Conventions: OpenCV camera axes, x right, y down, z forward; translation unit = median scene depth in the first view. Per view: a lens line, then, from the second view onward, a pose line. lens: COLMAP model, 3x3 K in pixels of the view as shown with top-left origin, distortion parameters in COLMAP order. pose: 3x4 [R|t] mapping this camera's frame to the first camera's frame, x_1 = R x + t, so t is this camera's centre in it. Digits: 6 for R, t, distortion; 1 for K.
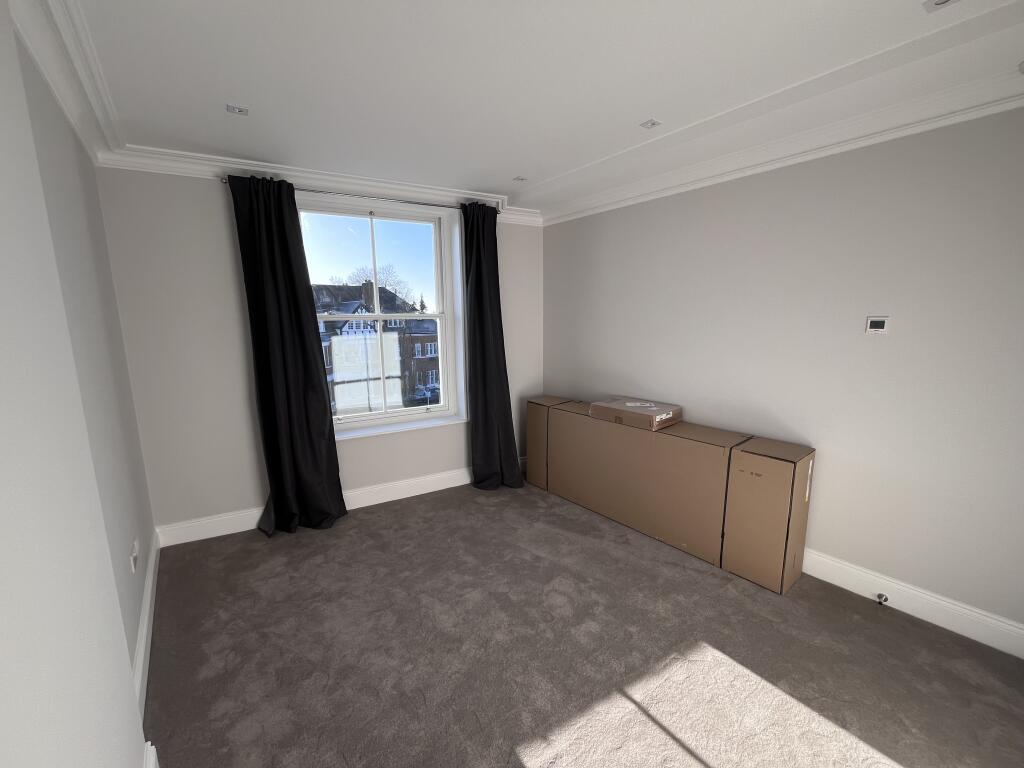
lens RADIAL K [[417.9, 0, 503.4], [0, 417.9, 384.7], [0, 0, 1]] dist [-0.001362, -0.000204]
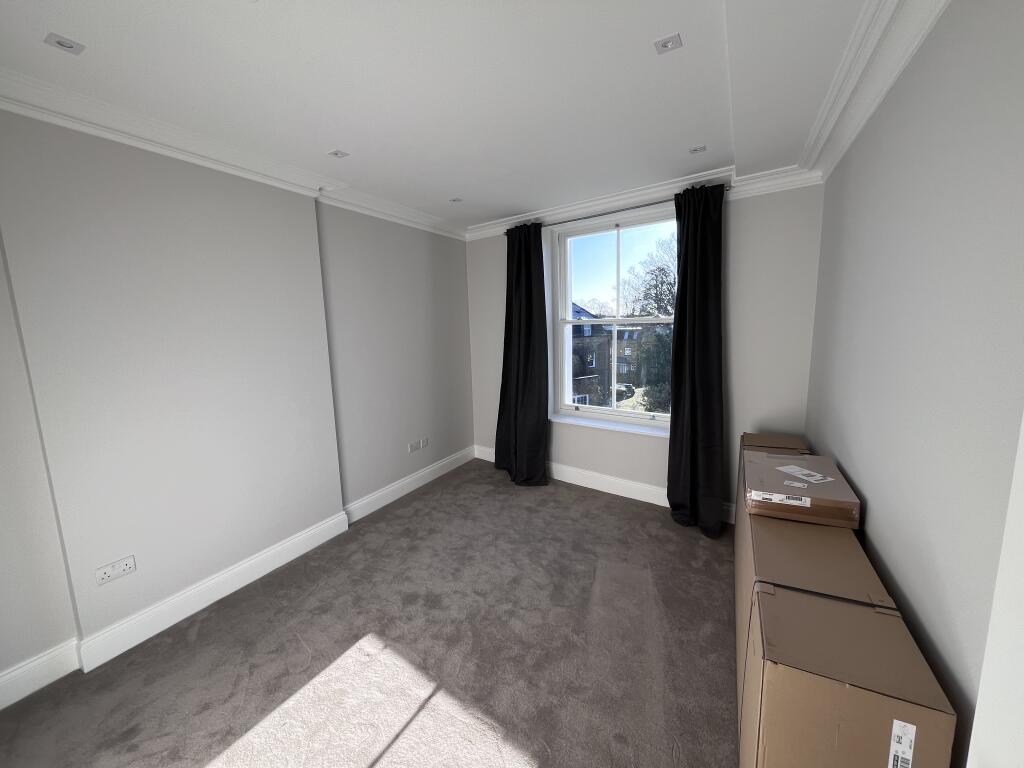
lens RADIAL K [[417.9, 0, 516.9], [0, 417.9, 382.6], [0, 0, 1]] dist [-0.001362, -0.000204]
pose [[0.388658, 0.132957, -0.911739, 0.732748], [-0.124710, 0.988019, 0.090919, -0.086394], [0.912903, 0.078367, 0.400582, 0.422828]]
